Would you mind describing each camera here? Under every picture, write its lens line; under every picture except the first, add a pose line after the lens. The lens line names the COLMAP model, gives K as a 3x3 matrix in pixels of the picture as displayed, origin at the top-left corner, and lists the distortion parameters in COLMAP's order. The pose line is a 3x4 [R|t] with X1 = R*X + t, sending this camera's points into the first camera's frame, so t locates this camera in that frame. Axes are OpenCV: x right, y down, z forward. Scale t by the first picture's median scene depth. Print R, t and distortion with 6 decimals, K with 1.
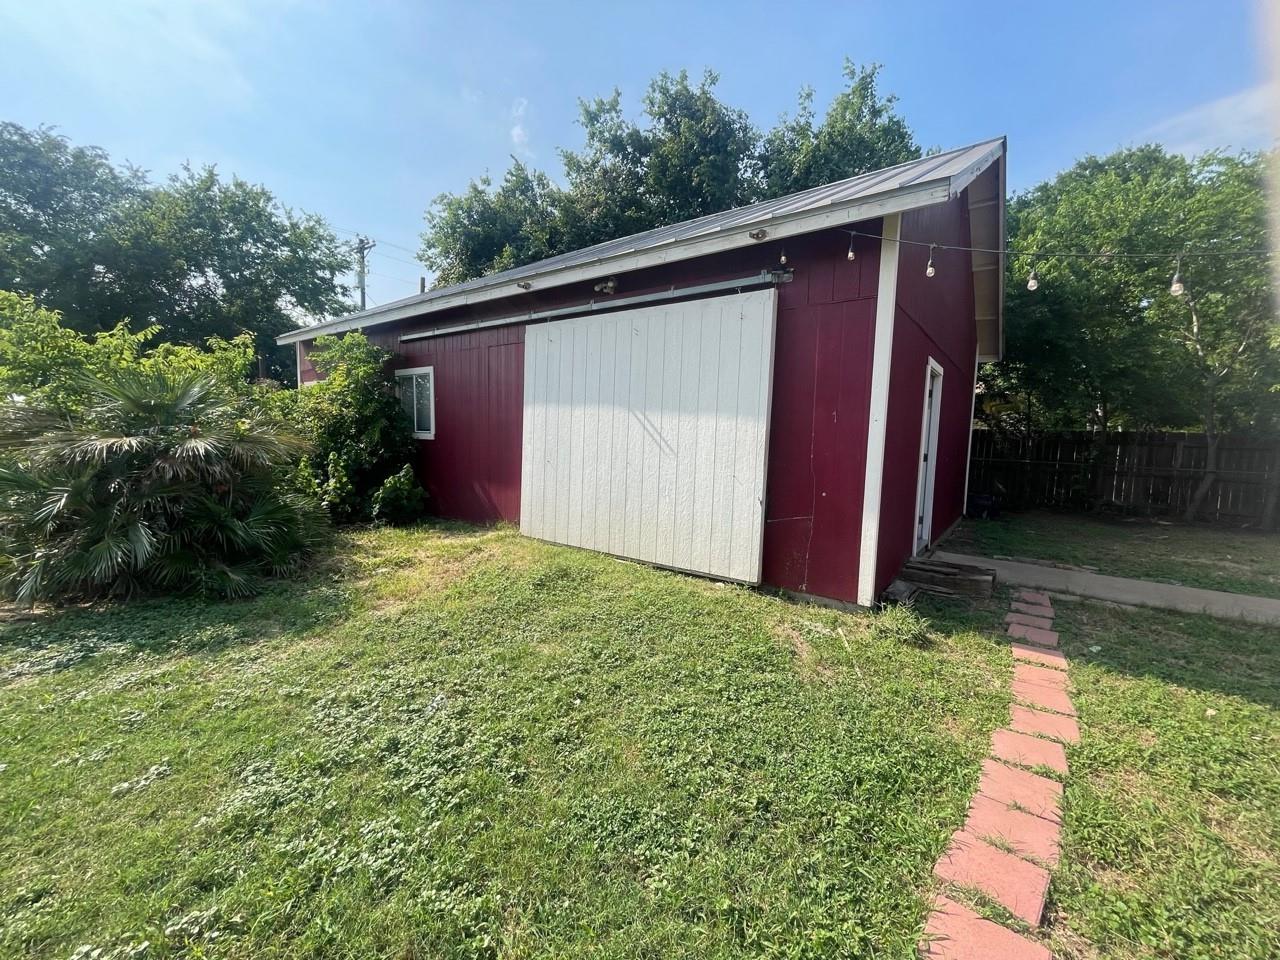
lens RADIAL K [[521.9, 0, 640.0], [0, 521.9, 480.0], [0, 0, 1]] dist [-0.002144, 0.000151]
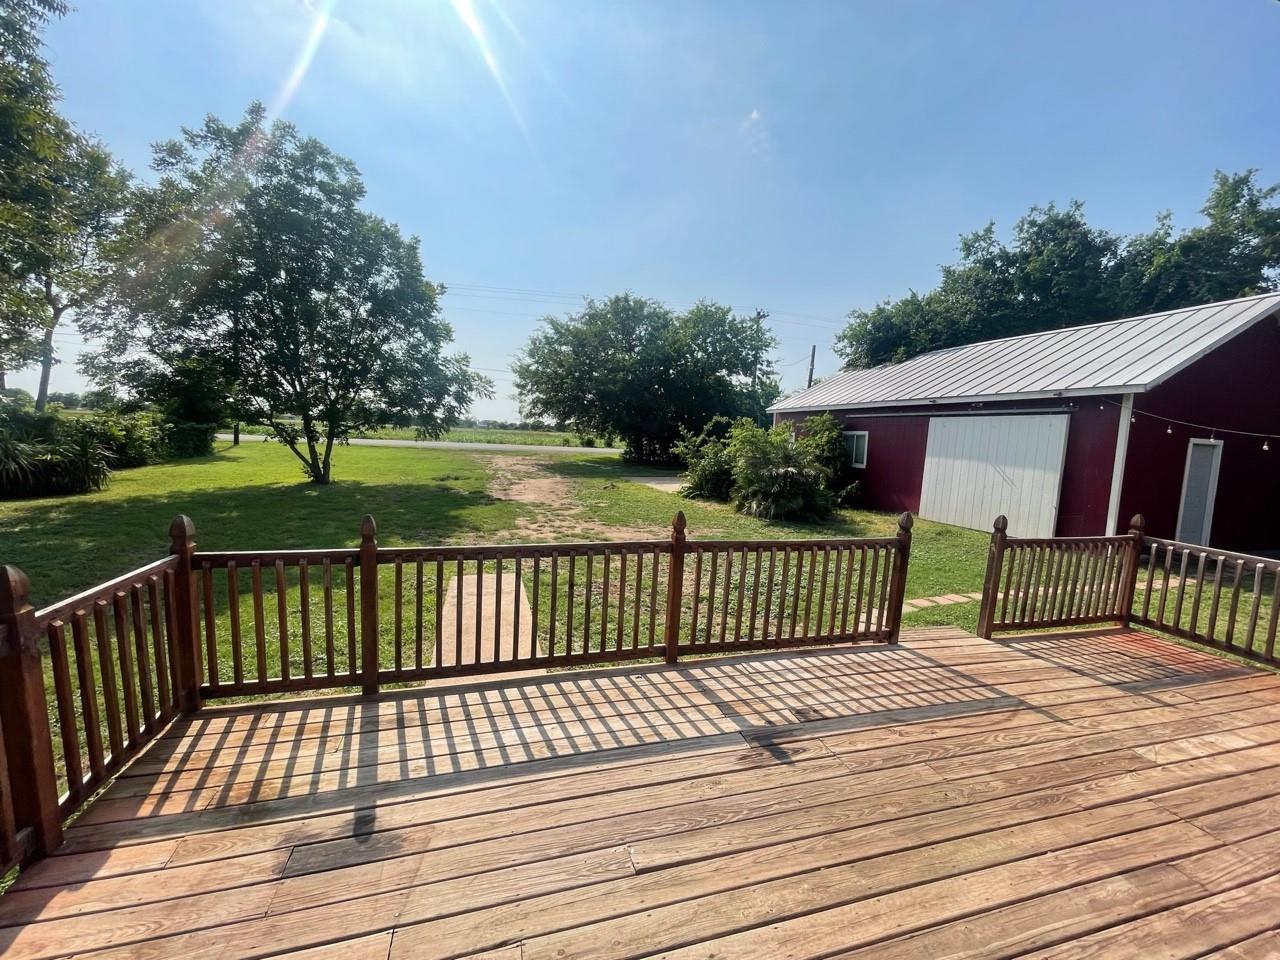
lens RADIAL K [[521.9, 0, 640.0], [0, 521.9, 480.0], [0, 0, 1]] dist [-0.002144, 0.000151]
pose [[0.829176, 0.066794, -0.554983, -0.006003], [-0.082917, 0.996549, -0.003946, 0.042887], [0.552804, 0.049289, 0.831853, -1.094311]]
